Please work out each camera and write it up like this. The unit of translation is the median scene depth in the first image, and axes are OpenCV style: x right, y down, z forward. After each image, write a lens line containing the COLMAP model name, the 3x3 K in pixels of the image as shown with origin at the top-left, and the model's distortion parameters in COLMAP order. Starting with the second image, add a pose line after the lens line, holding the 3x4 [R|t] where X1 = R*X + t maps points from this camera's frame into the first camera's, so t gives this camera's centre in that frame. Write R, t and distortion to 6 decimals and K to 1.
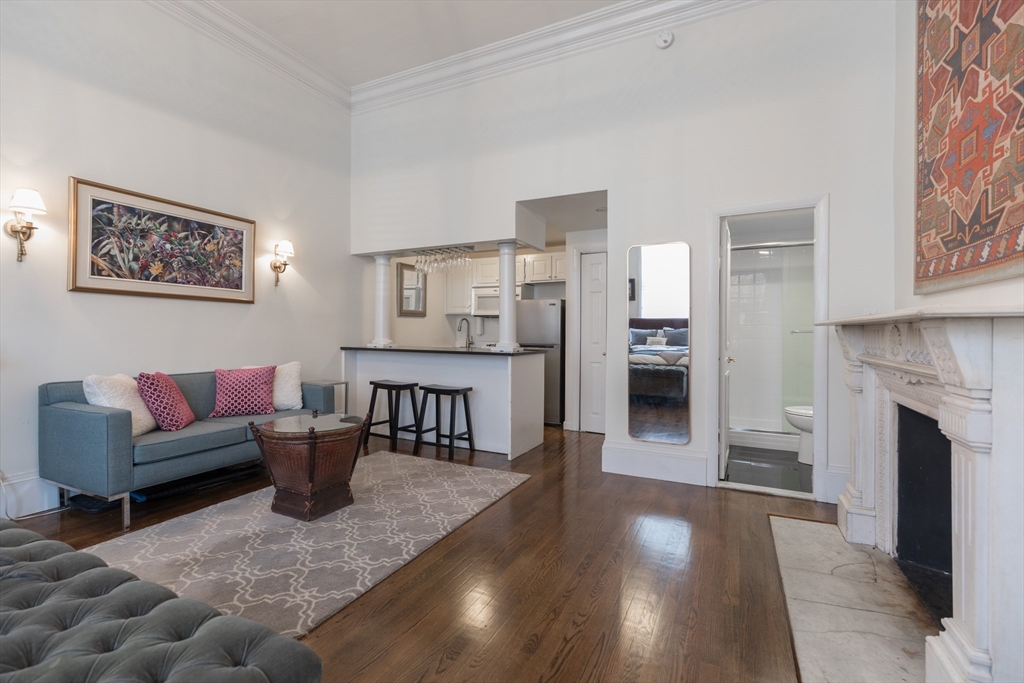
lens RADIAL K [[454.6, 0, 504.1], [0, 454.6, 333.0], [0, 0, 1]] dist [0.003163, 0.000630]
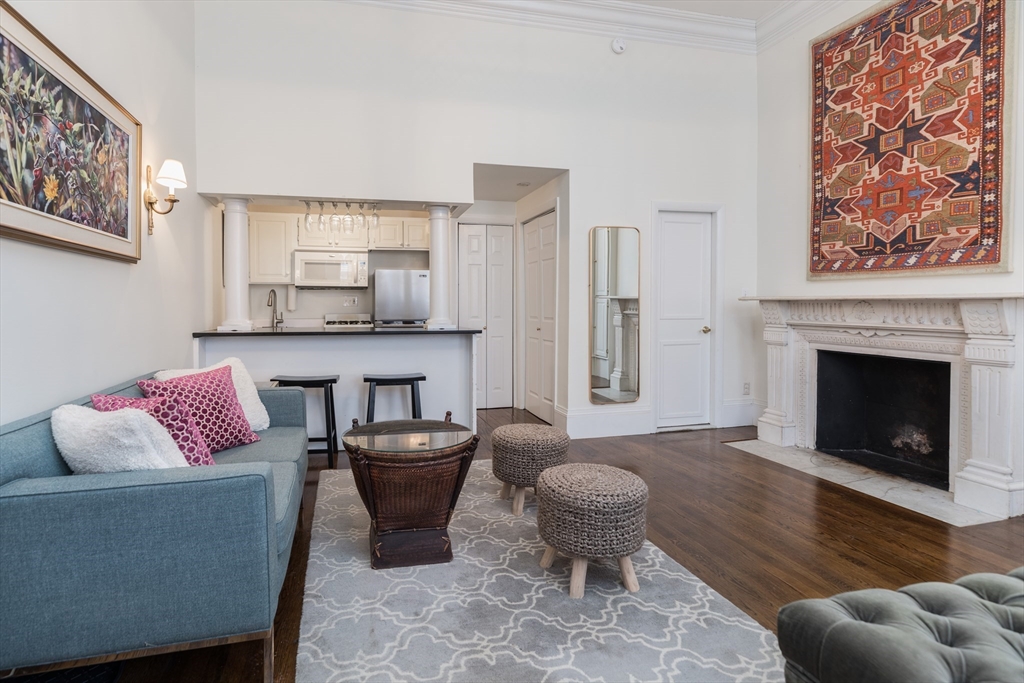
lens RADIAL K [[500.8, 0, 450.2], [0, 500.8, 311.5], [0, 0, 1]] dist [-0.001298, -0.000926]
pose [[0.774236, -0.018041, 0.632640, -0.728027], [0.009308, 0.999810, 0.017120, -0.012142], [-0.632829, -0.007366, 0.774256, 0.286911]]
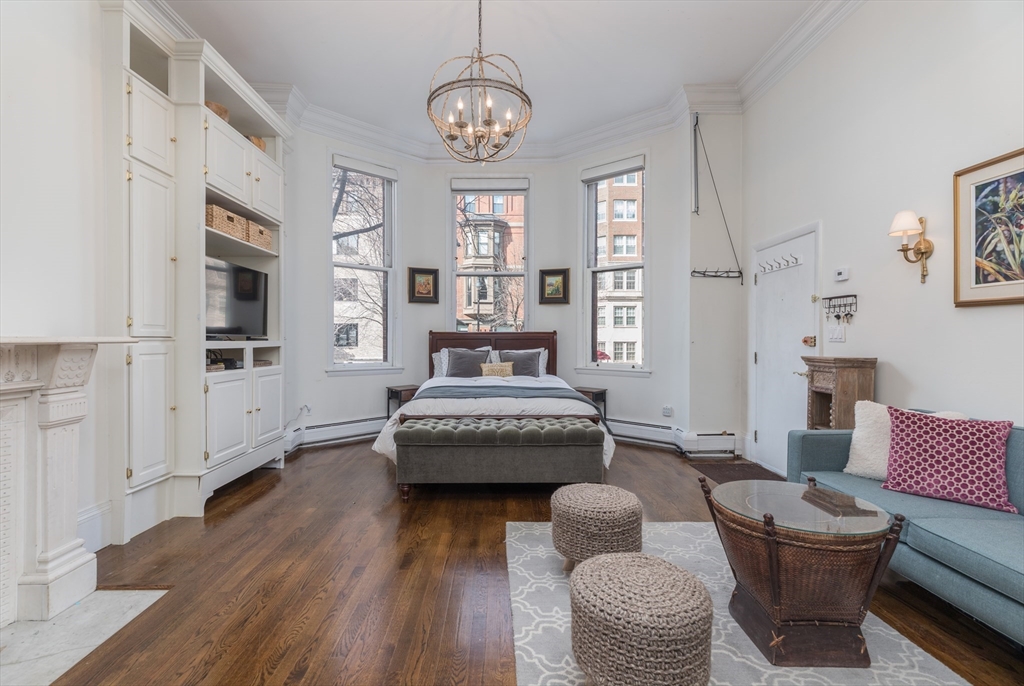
lens RADIAL K [[467.7, 0, 512.0], [0, 467.7, 343.0], [0, 0, 1]] dist [0.003236, 0.000190]
pose [[-0.874008, -0.003549, -0.485899, 0.157263], [-0.008772, 0.999926, 0.008474, -0.021566], [0.485832, 0.011669, -0.873974, 1.118838]]
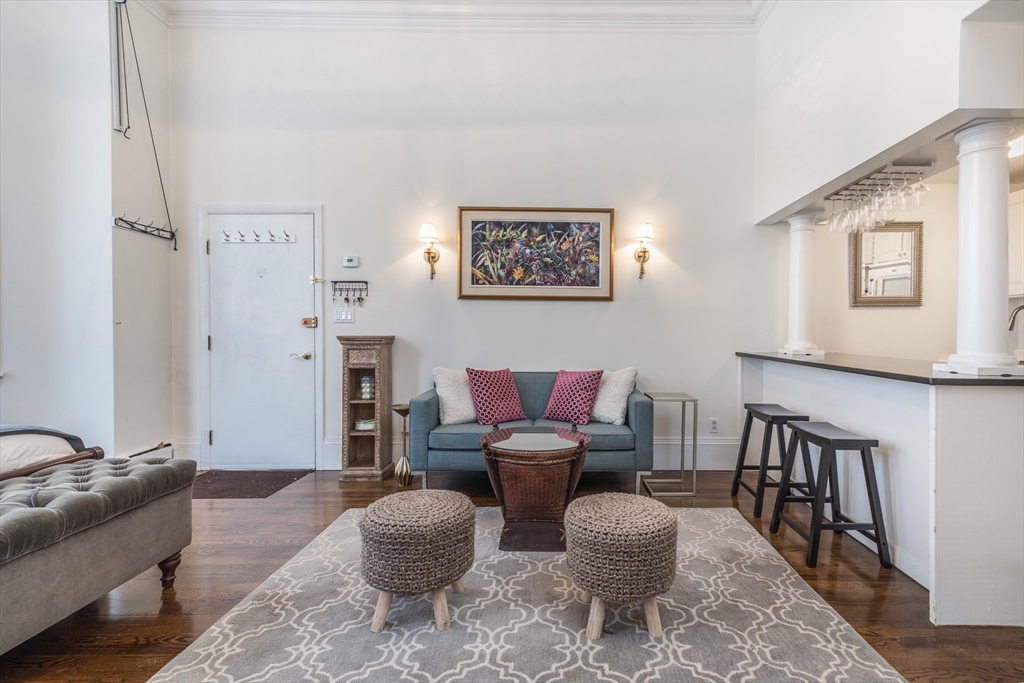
lens RADIAL K [[483.1, 0, 560.8], [0, 483.1, 337.1], [0, 0, 1]] dist [0.002986, 0.000442]
pose [[0.467368, 0.006931, -0.884036, 0.285579], [-0.001605, 0.999974, 0.006991, 0.002279], [0.884061, -0.001849, 0.467367, 0.517580]]
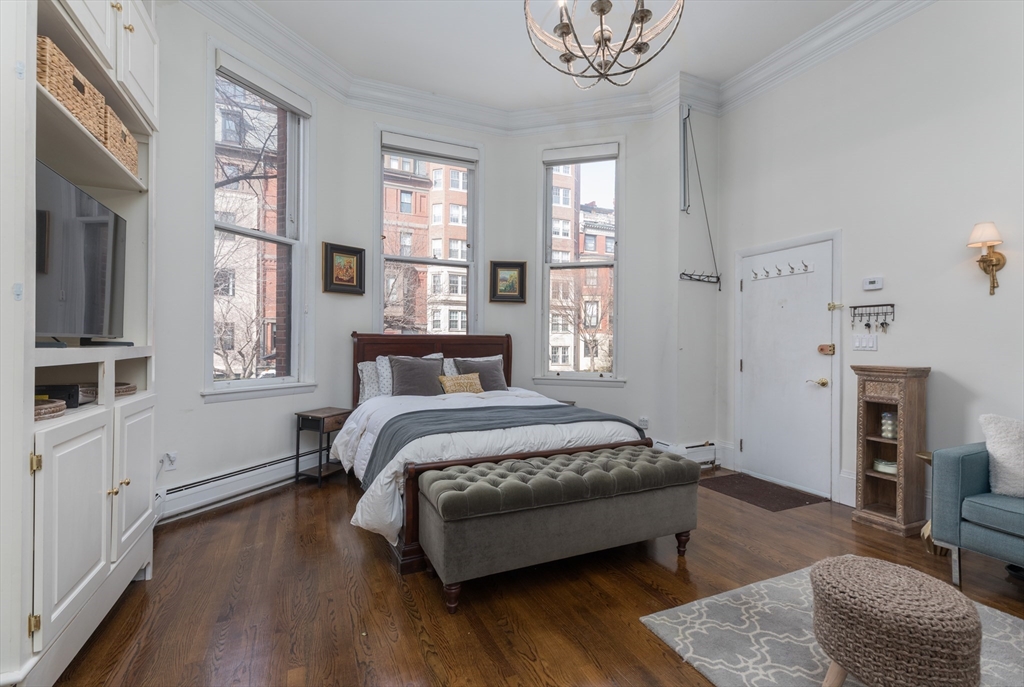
lens RADIAL K [[461.3, 0, 527.5], [0, 461.3, 343.5], [0, 0, 1]] dist [0.003321, 0.000468]
pose [[-0.602145, -0.011943, -0.798297, 0.287074], [-0.016268, 0.999864, -0.002687, -0.022184], [0.798221, 0.011369, -0.602258, 0.614402]]
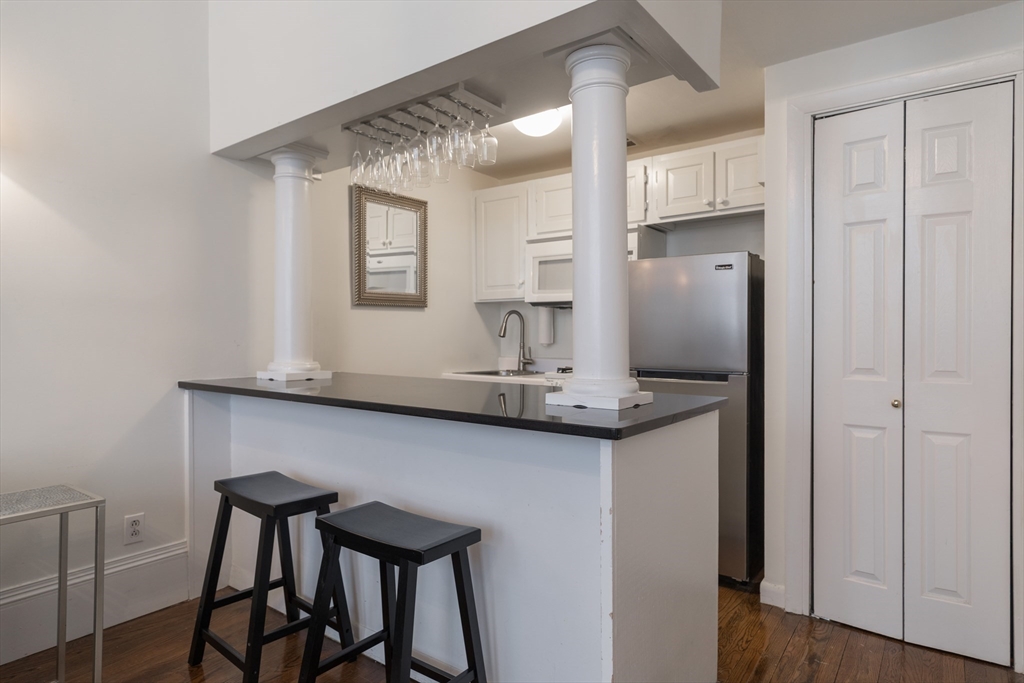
lens RADIAL K [[595.4, 0, 512.0], [0, 595.4, 341.5], [0, 0, 1]] dist [0.006008, 0.000868]
pose [[0.987197, -0.007788, -0.159315, 0.015625], [0.009177, 0.999926, 0.007989, -0.009105], [0.159241, -0.009349, 0.987196, 0.727305]]
